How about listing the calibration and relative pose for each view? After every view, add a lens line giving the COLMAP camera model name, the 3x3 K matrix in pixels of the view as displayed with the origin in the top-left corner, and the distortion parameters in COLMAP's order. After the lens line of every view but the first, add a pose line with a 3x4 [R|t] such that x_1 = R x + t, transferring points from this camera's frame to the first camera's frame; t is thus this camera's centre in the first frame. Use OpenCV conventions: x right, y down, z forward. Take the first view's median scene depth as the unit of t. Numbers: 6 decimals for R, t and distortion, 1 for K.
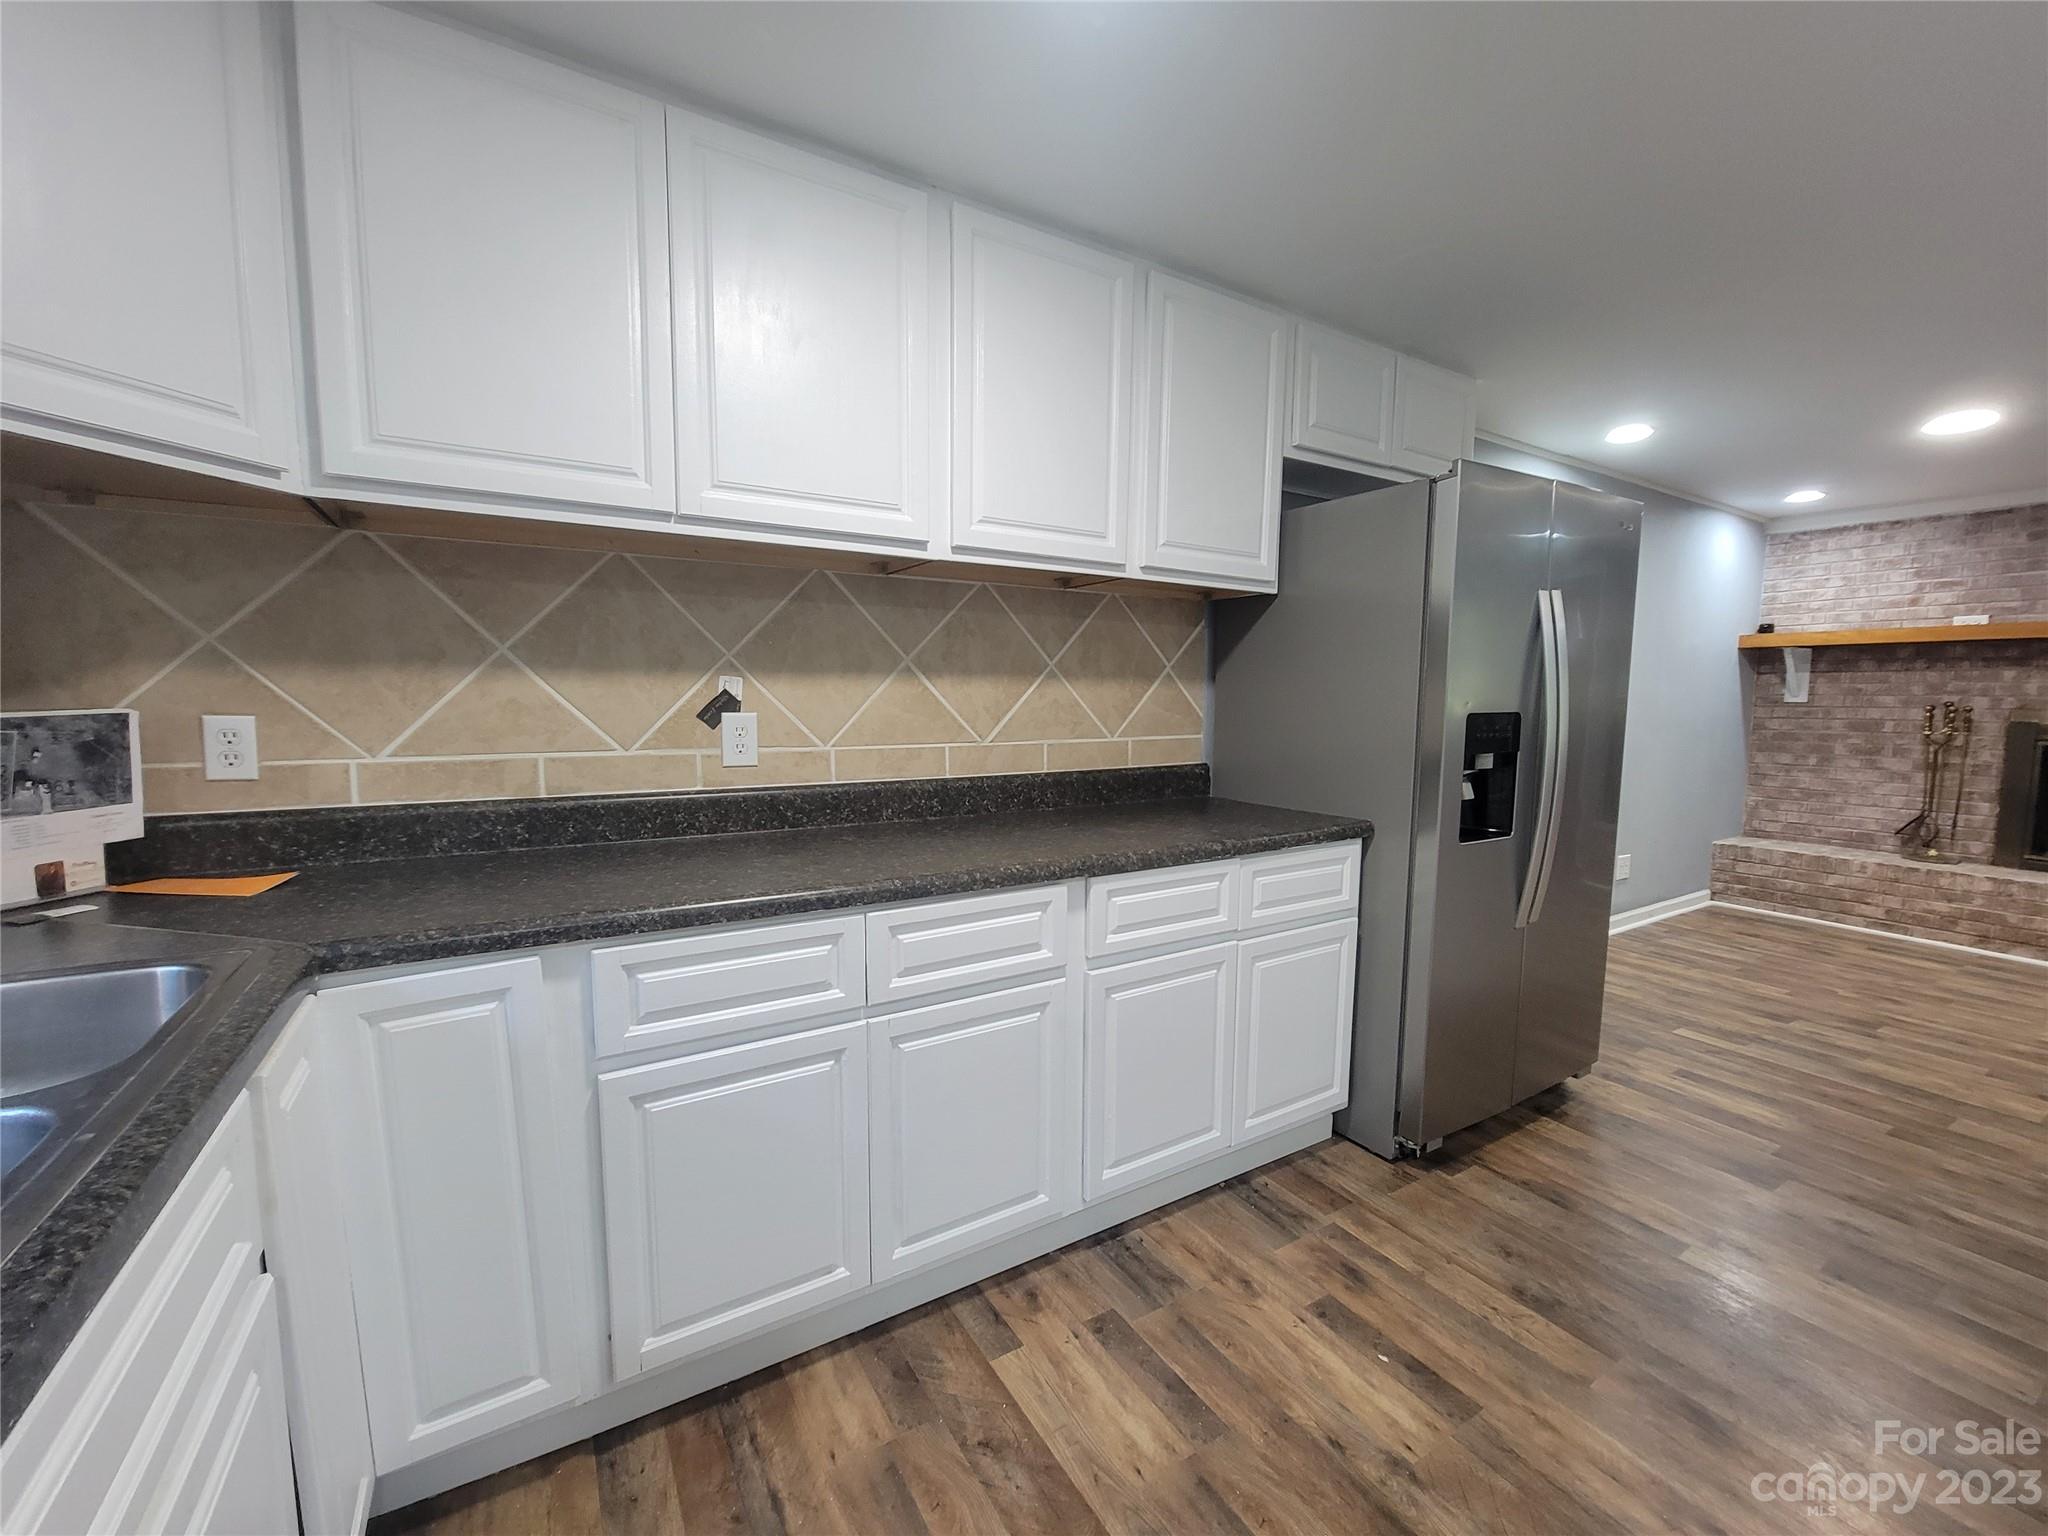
lens RADIAL K [[831.8, 0, 1020.1], [0, 831.8, 778.2], [0, 0, 1]] dist [-0.002879, -0.000113]
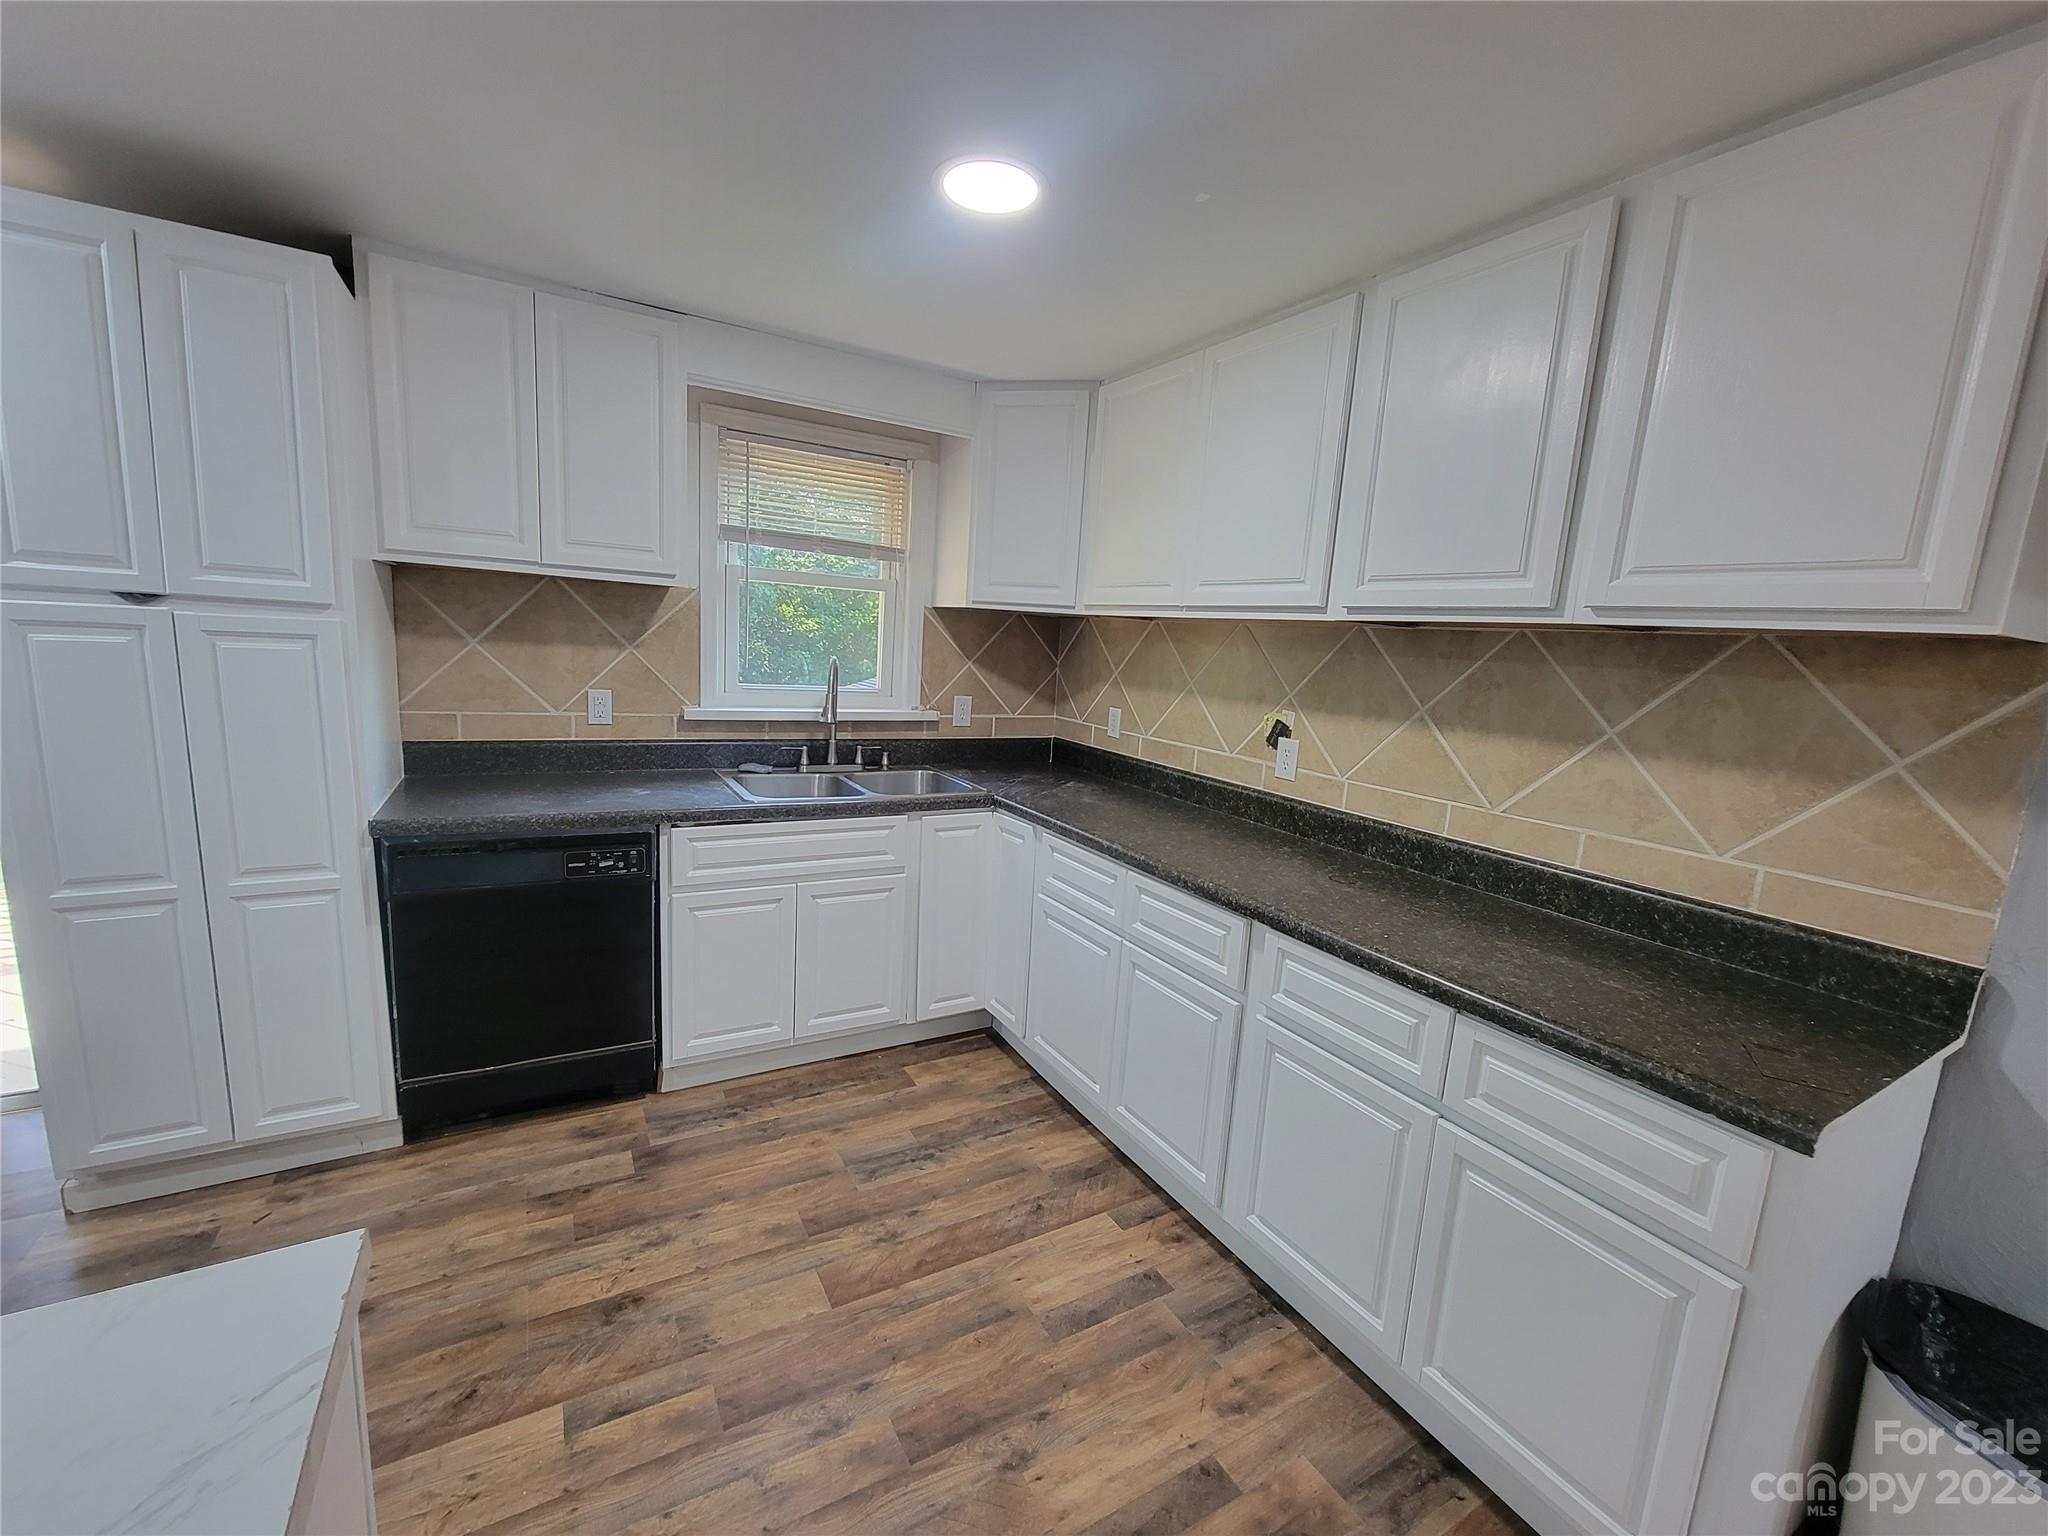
lens RADIAL K [[831.8, 0, 1020.1], [0, 831.8, 778.2], [0, 0, 1]] dist [-0.002879, -0.000113]
pose [[-0.021042, 0.159976, -0.986897, 0.906129], [-0.162563, 0.973431, 0.161259, -0.149549], [0.986474, 0.163826, 0.005523, 0.546740]]
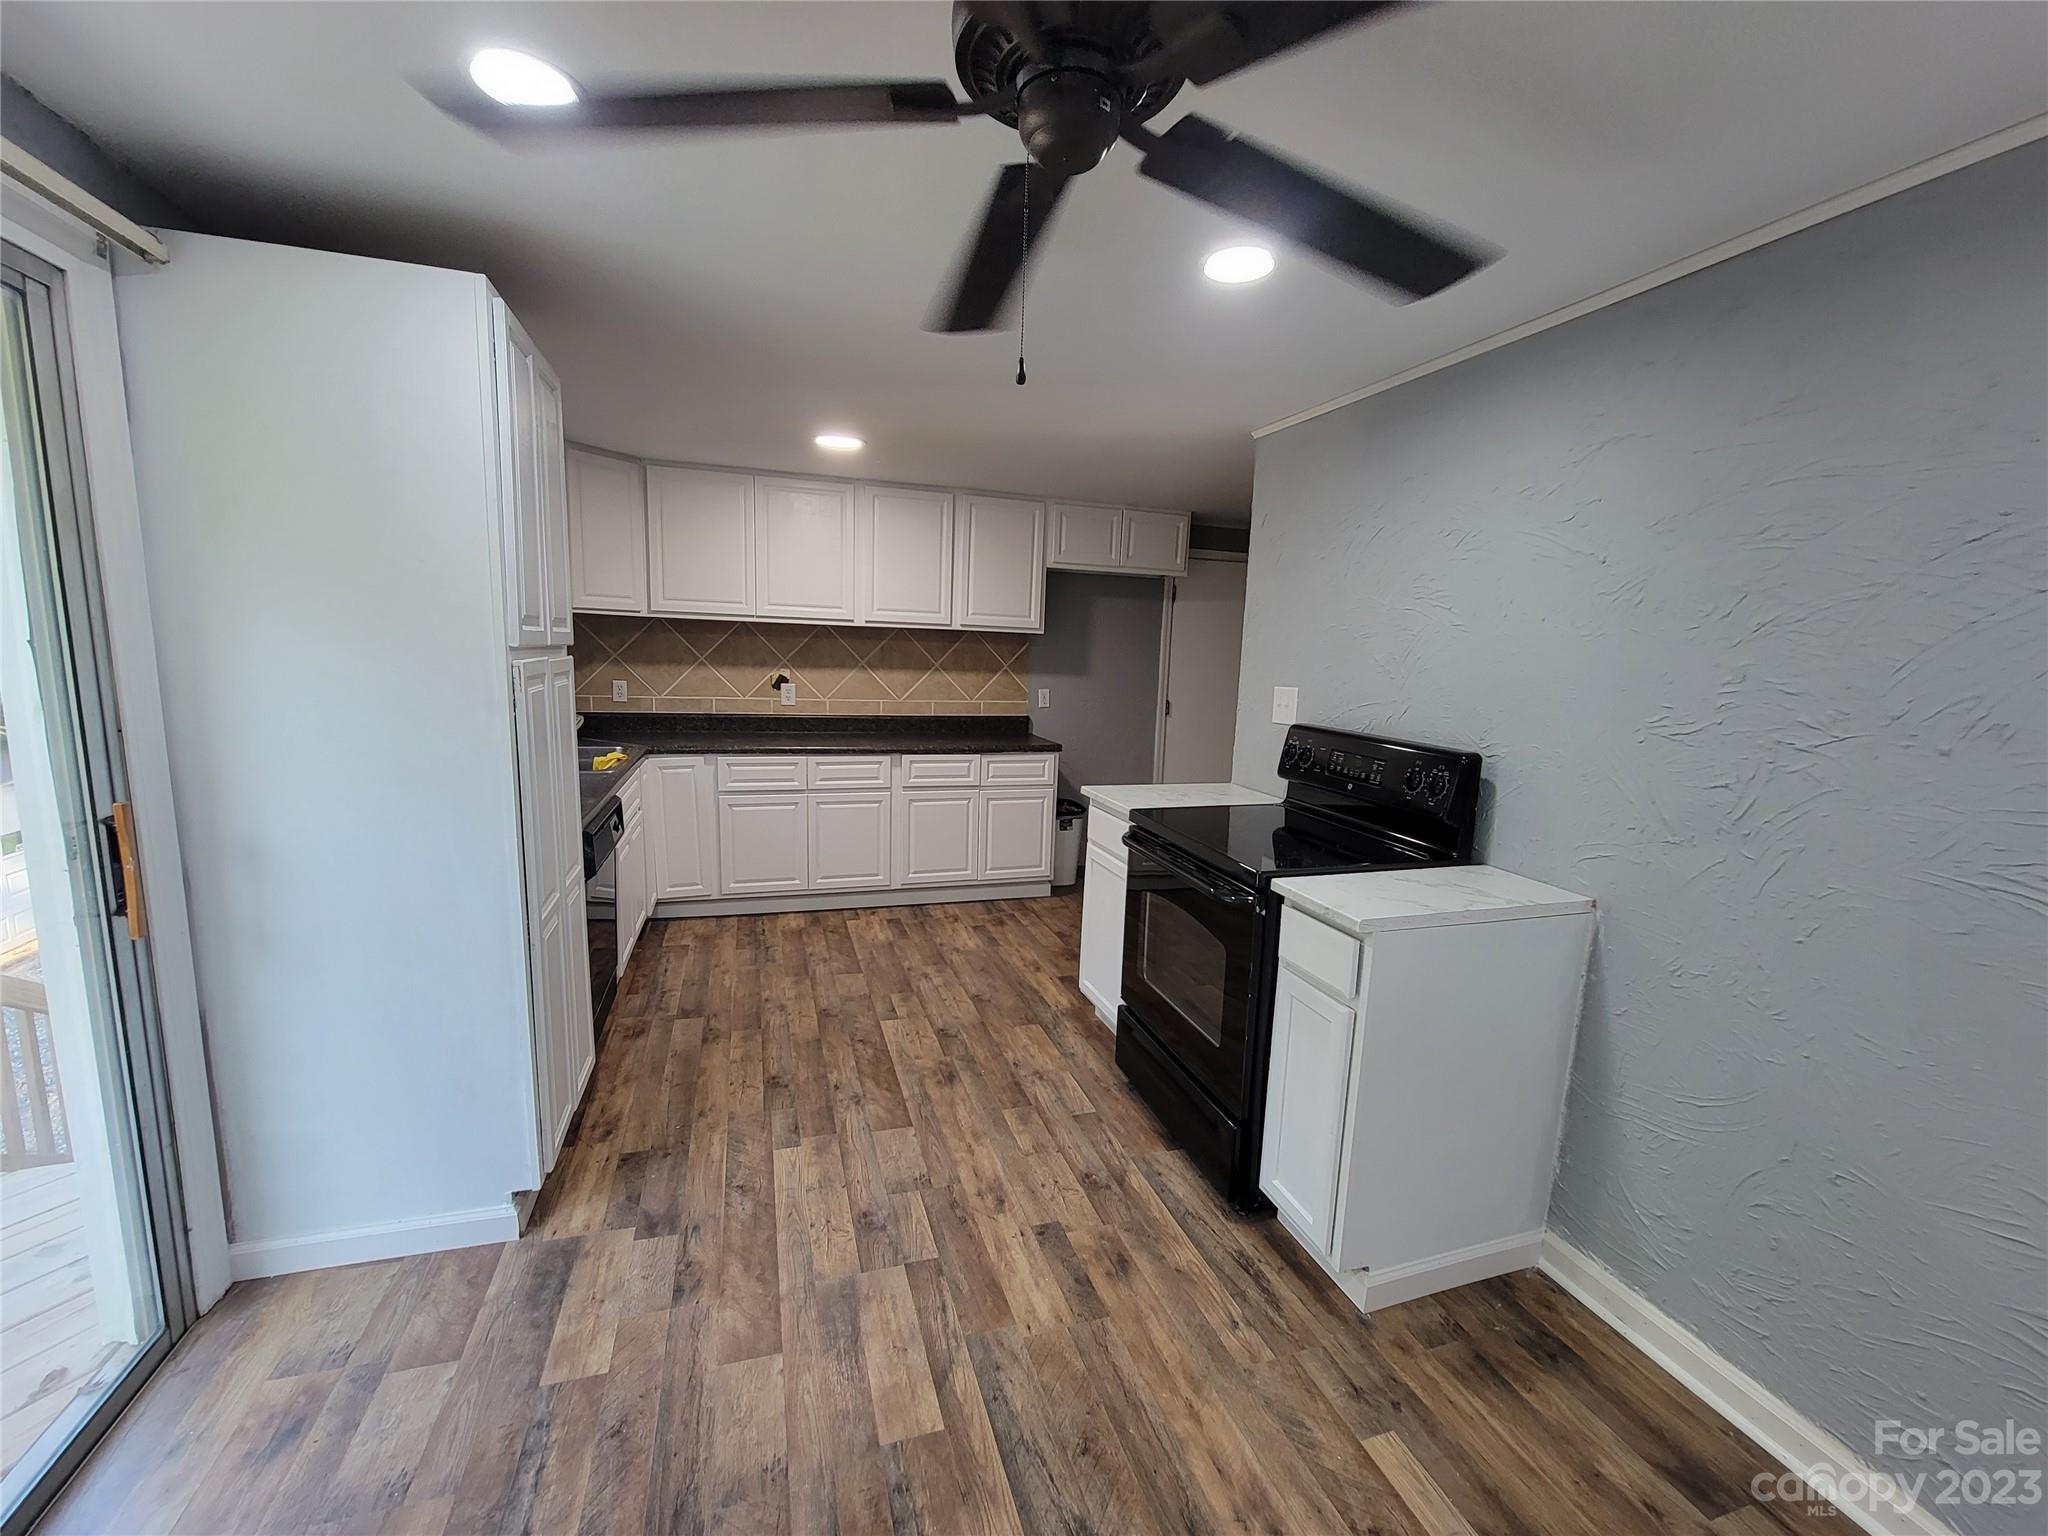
lens RADIAL K [[834.4, 0, 1023.2], [0, 834.4, 781.7], [0, 0, 1]] dist [-0.003440, 0.000018]
pose [[0.972245, 0.065933, -0.224481, 0.858141], [-0.052833, 0.996558, 0.063877, 0.015075], [0.227920, -0.050244, 0.972383, -1.185568]]
